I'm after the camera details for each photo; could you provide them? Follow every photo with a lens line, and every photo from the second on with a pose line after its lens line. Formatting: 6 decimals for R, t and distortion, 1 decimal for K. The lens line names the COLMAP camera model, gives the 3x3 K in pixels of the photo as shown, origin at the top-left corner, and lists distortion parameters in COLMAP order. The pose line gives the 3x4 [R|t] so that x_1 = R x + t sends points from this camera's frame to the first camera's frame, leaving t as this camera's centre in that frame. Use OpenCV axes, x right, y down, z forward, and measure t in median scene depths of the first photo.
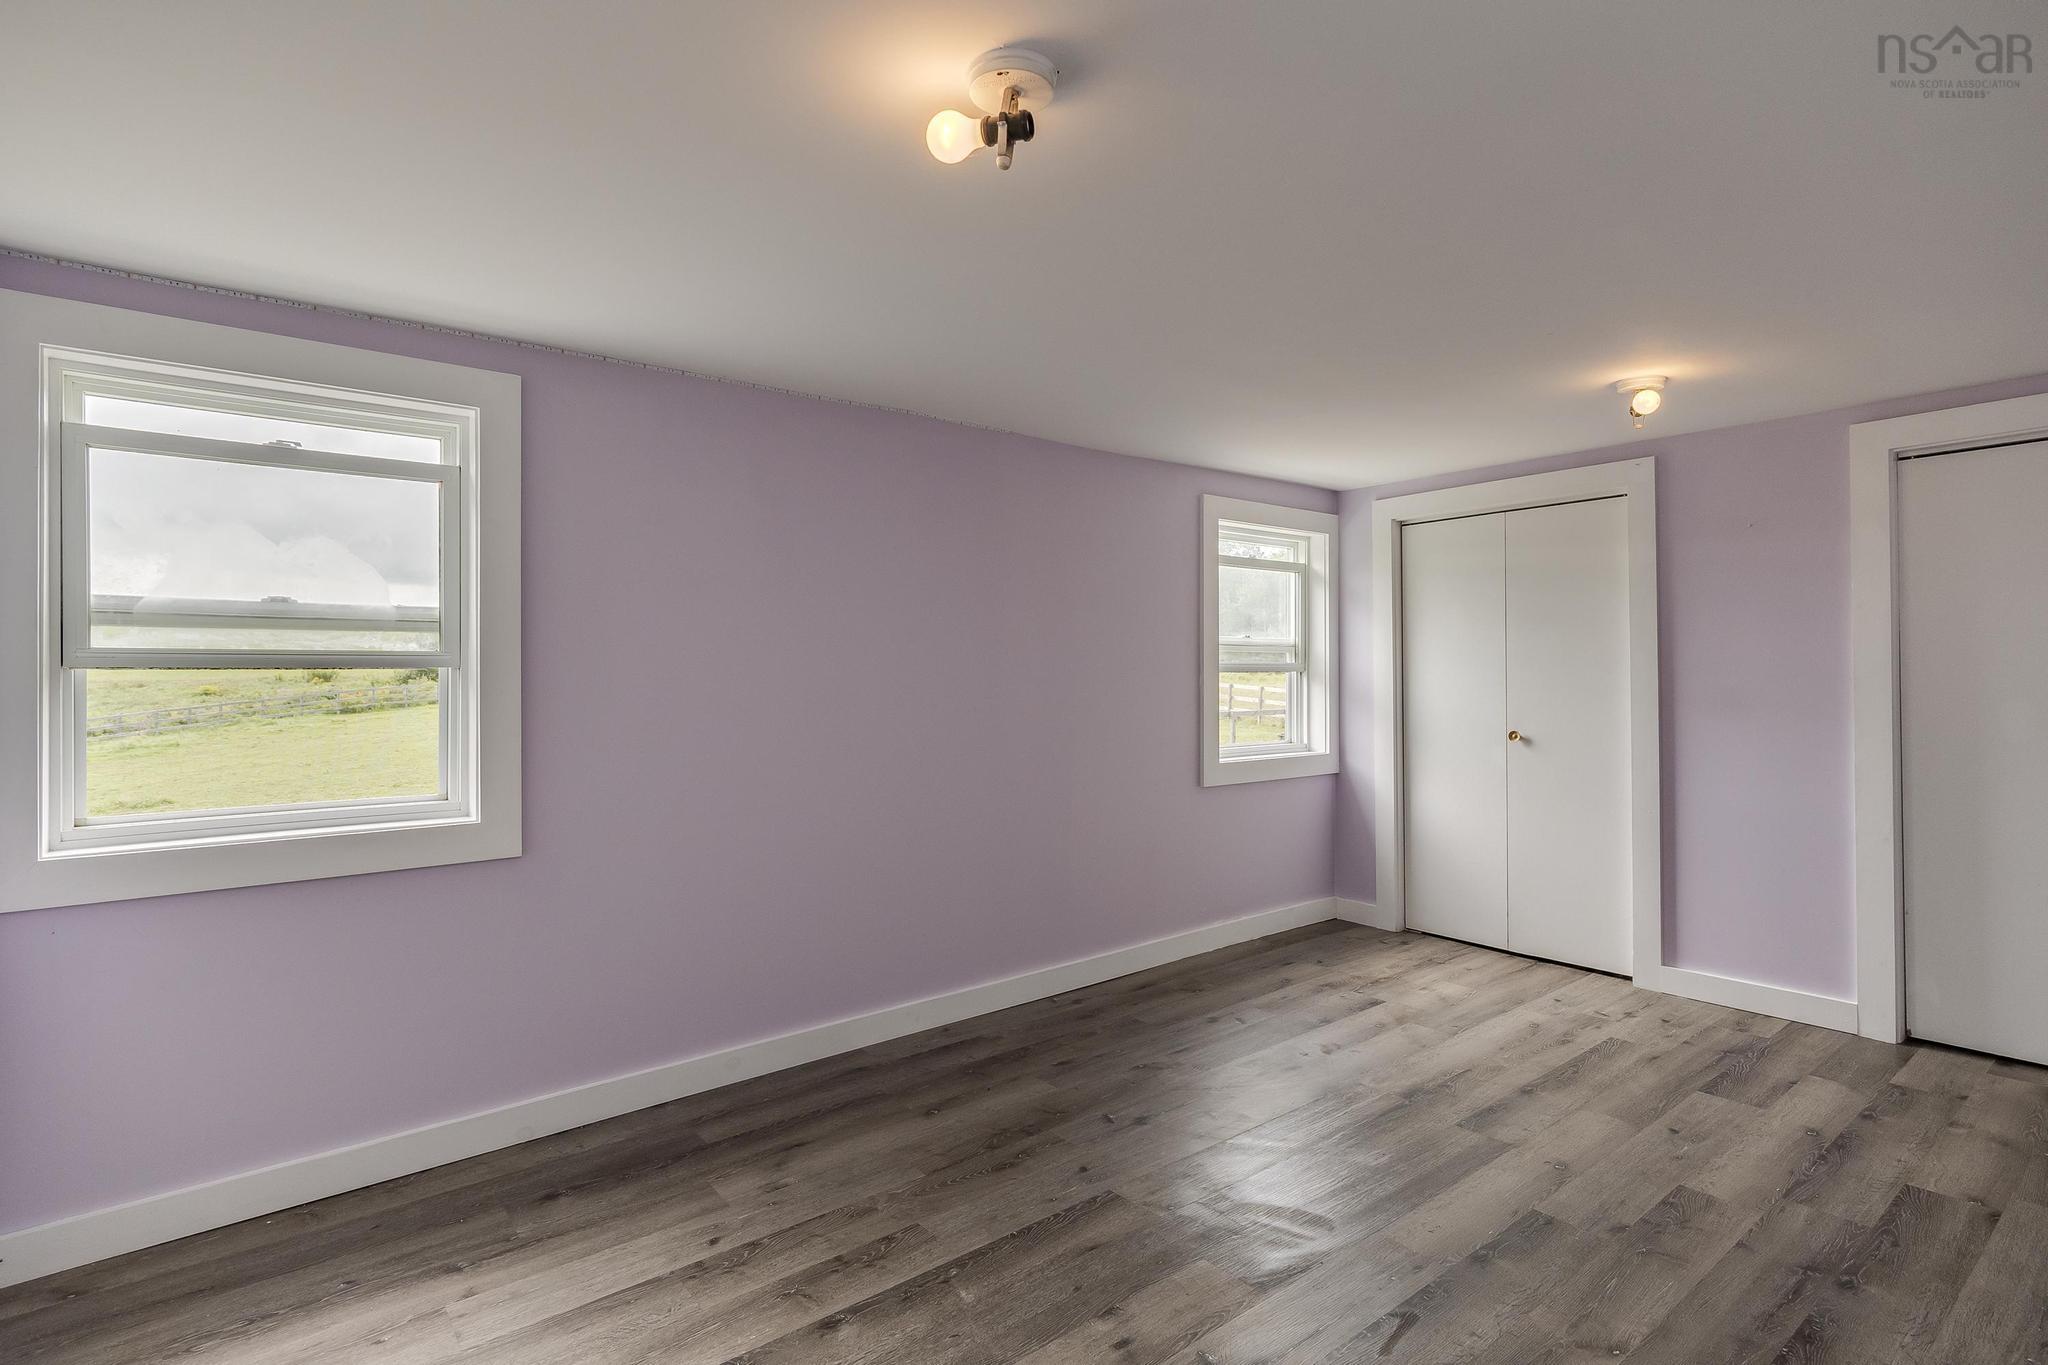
lens RADIAL K [[1022.0, 0, 1024.2], [0, 1022.0, 680.7], [0, 0, 1]] dist [-0.004407, 0.005079]
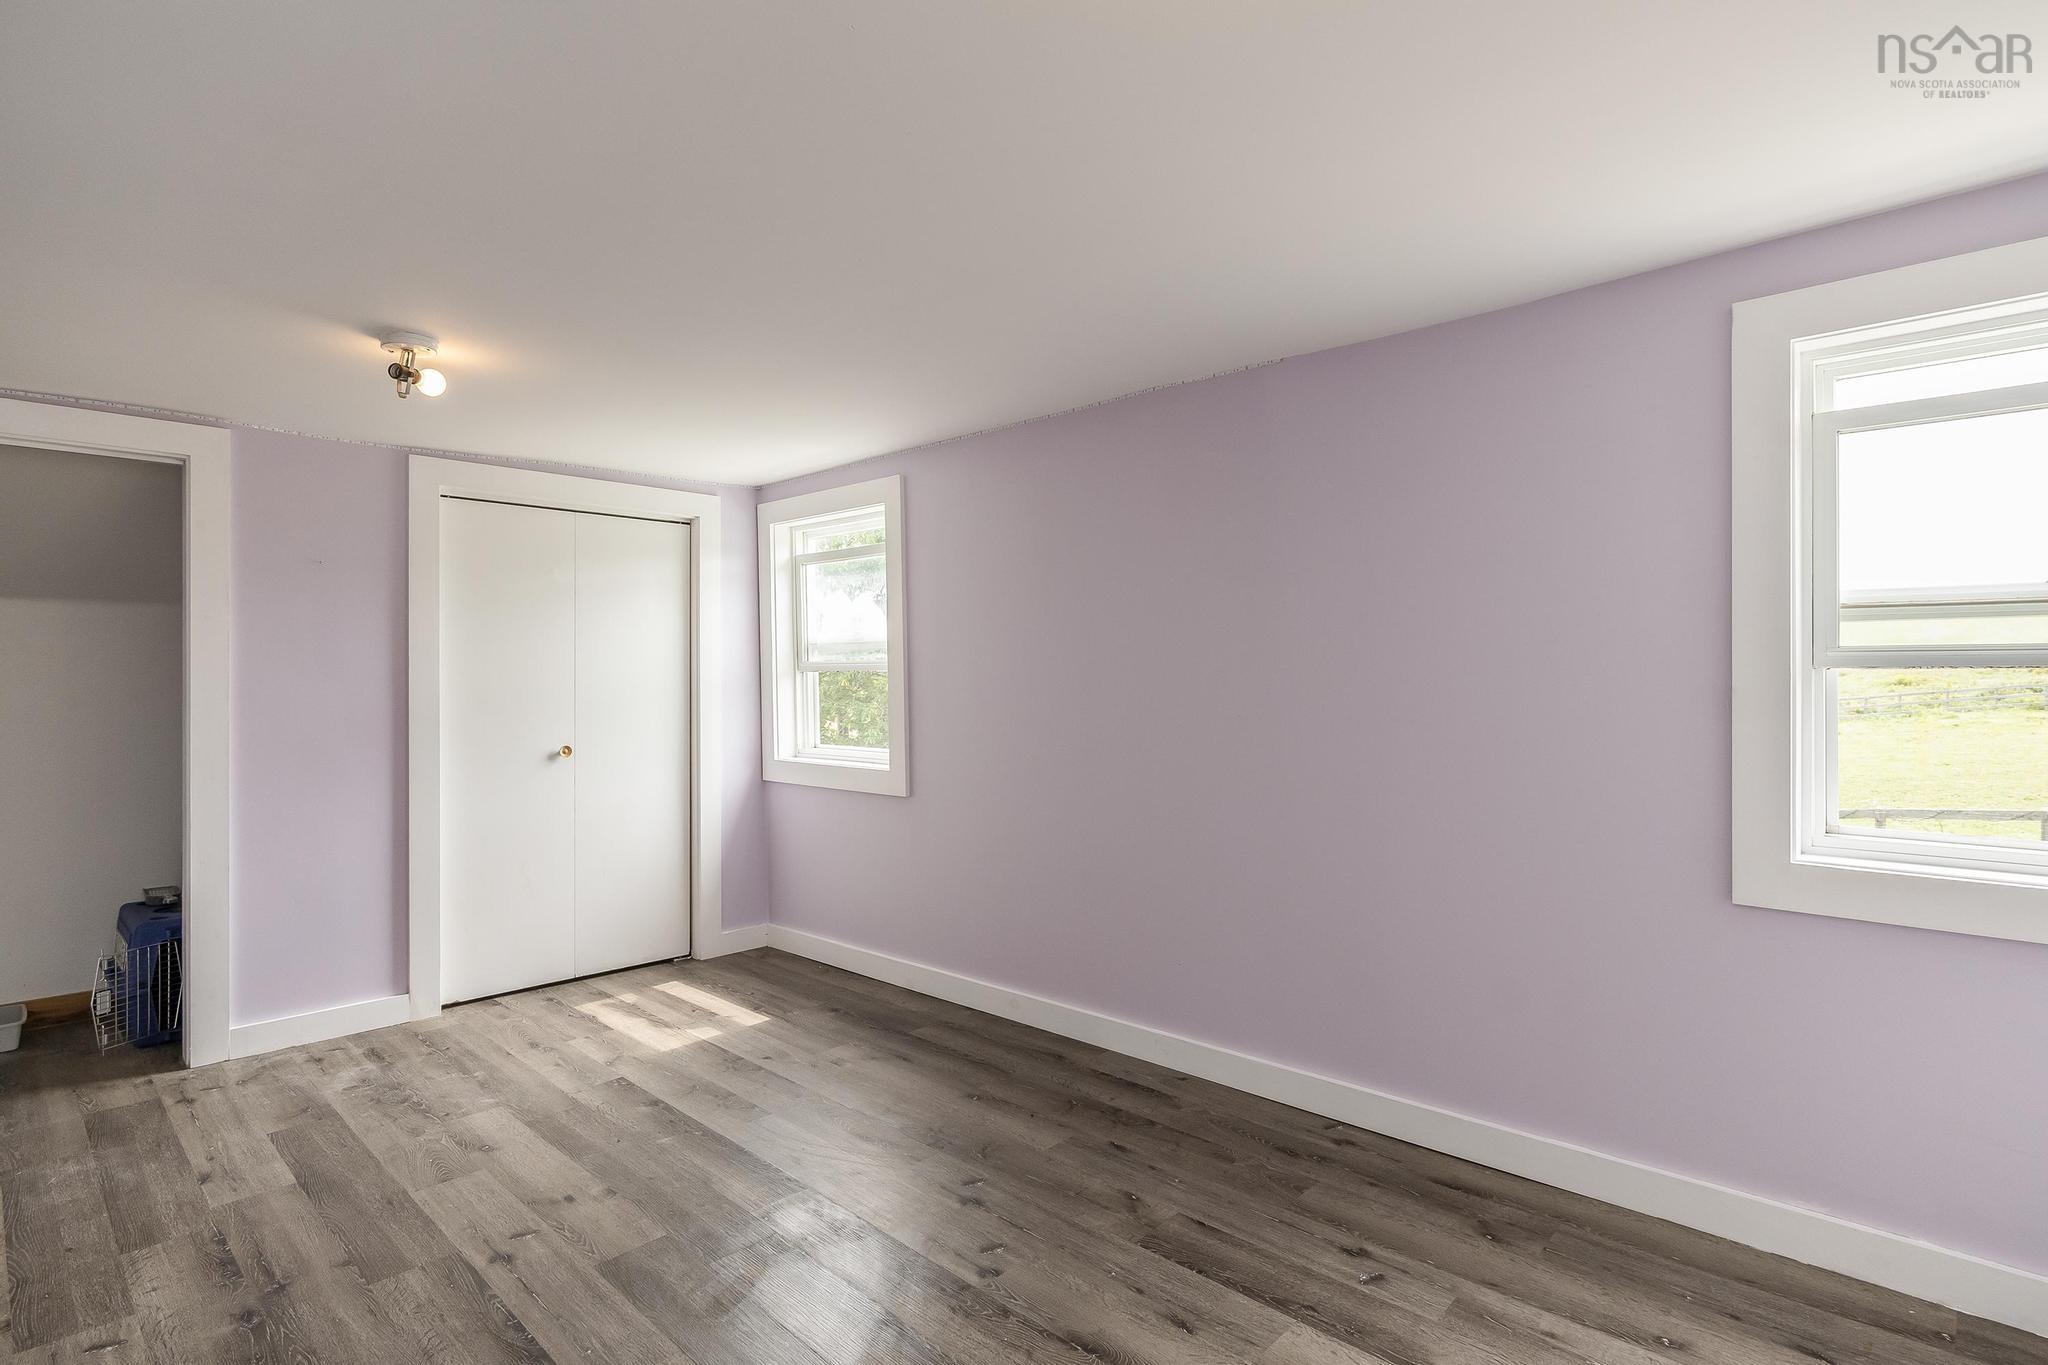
lens RADIAL K [[1022.0, 0, 1024.2], [0, 1022.0, 673.7], [0, 0, 1]] dist [-0.004407, 0.005079]
pose [[0.130224, 0.004732, -0.991473, 0.779466], [-0.000352, 0.999989, 0.004726, -0.010754], [0.991484, -0.000266, 0.130225, 0.755588]]
